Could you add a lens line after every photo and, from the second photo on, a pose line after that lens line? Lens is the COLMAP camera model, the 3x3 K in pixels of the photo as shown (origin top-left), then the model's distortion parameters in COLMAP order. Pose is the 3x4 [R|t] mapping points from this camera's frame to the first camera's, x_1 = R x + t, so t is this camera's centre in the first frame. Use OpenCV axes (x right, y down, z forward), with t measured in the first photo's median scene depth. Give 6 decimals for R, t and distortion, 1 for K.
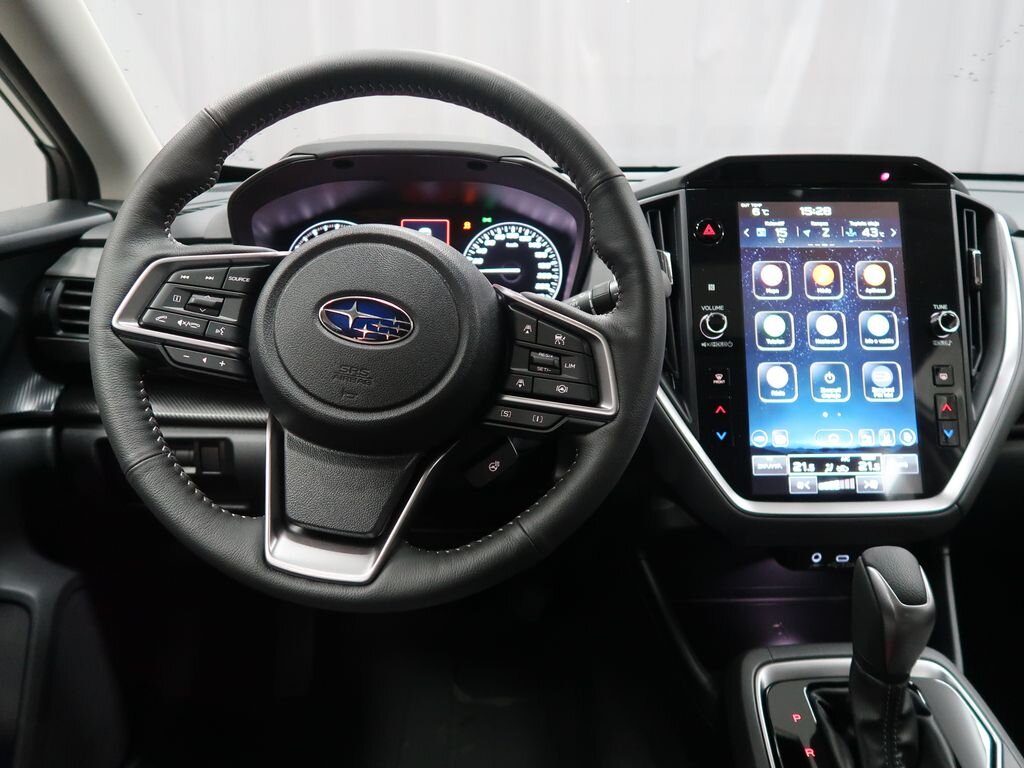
lens RADIAL K [[797.2, 0, 510.9], [0, 797.2, 382.8], [0, 0, 1]] dist [-0.018216, 0.005083]
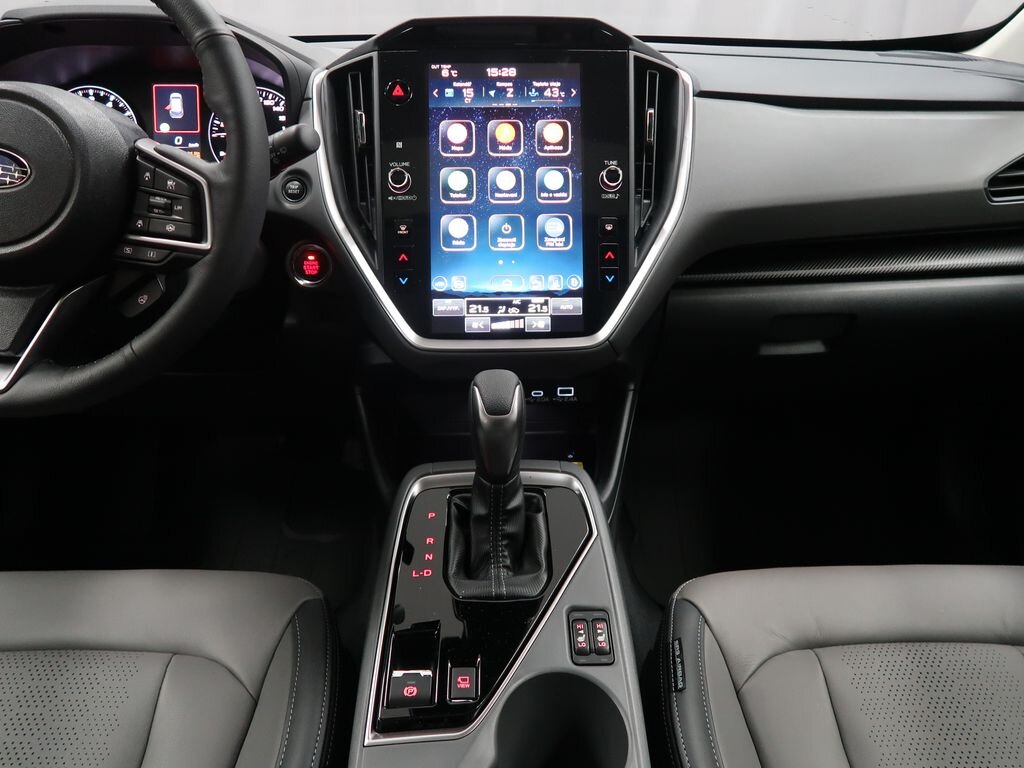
lens RADIAL K [[797.2, 0, 510.9], [0, 797.2, 382.8], [0, 0, 1]] dist [-0.018216, 0.005083]
pose [[0.999975, -0.003698, 0.005975, 0.398392], [0.002835, 0.990367, 0.138435, 0.052437], [-0.006430, -0.138415, 0.990353, -0.126368]]
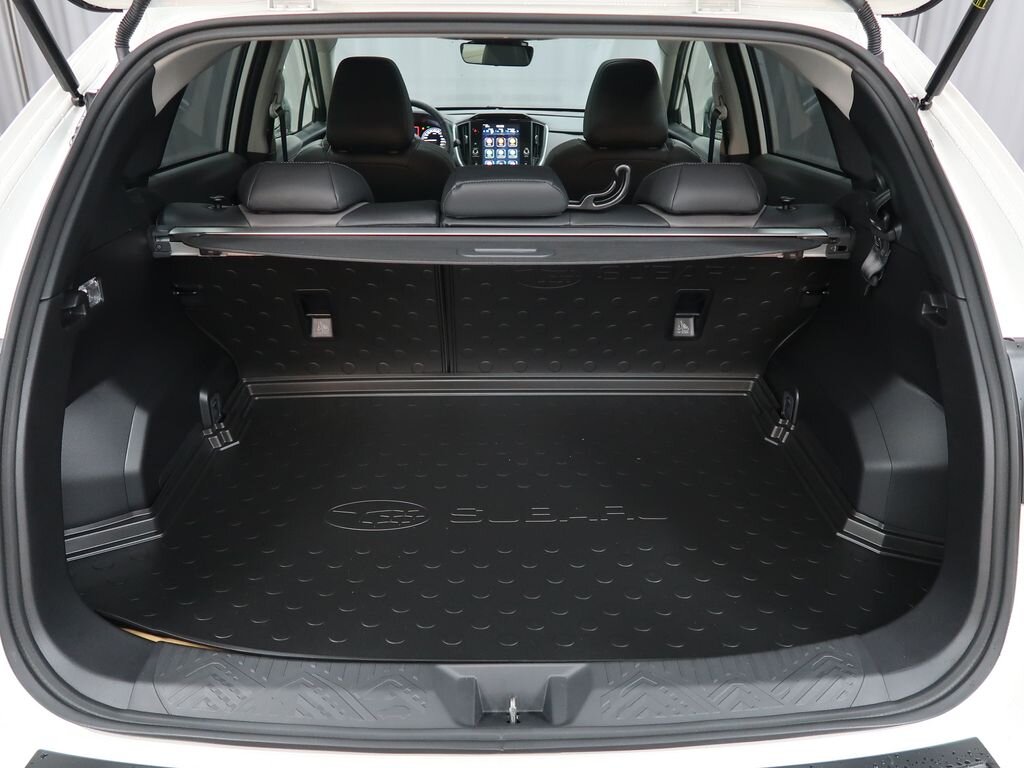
lens RADIAL K [[797.2, 0, 510.9], [0, 797.2, 382.8], [0, 0, 1]] dist [-0.018216, 0.005083]
pose [[0.999993, 0.003627, 0.000261, 0.458660], [-0.003627, 0.989987, 0.141113, 0.588595], [0.000253, -0.141113, 0.989993, -3.685191]]
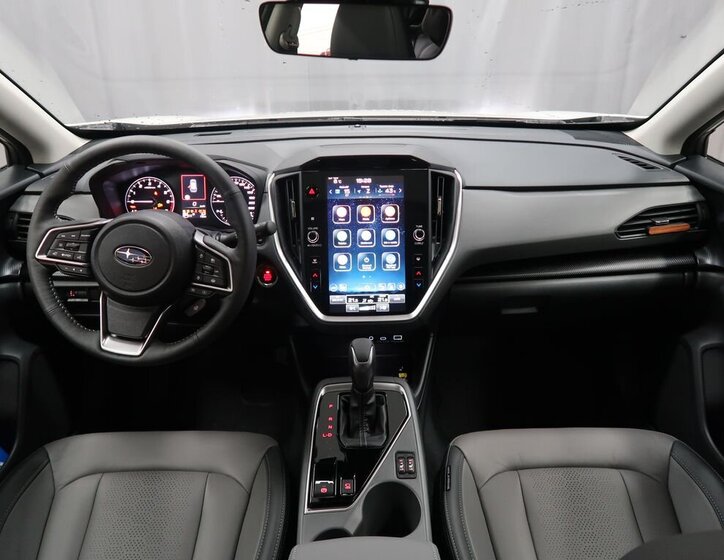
lens RADIAL K [[583.3, 0, 362.0], [0, 583.3, 280.0], [0, 0, 1]] dist [-0.015648, 0.000739]
pose [[0.999882, -0.008136, -0.013062, 0.407394], [0.010092, 0.987474, 0.157456, -0.204568], [0.011617, -0.157569, 0.987440, -0.599081]]
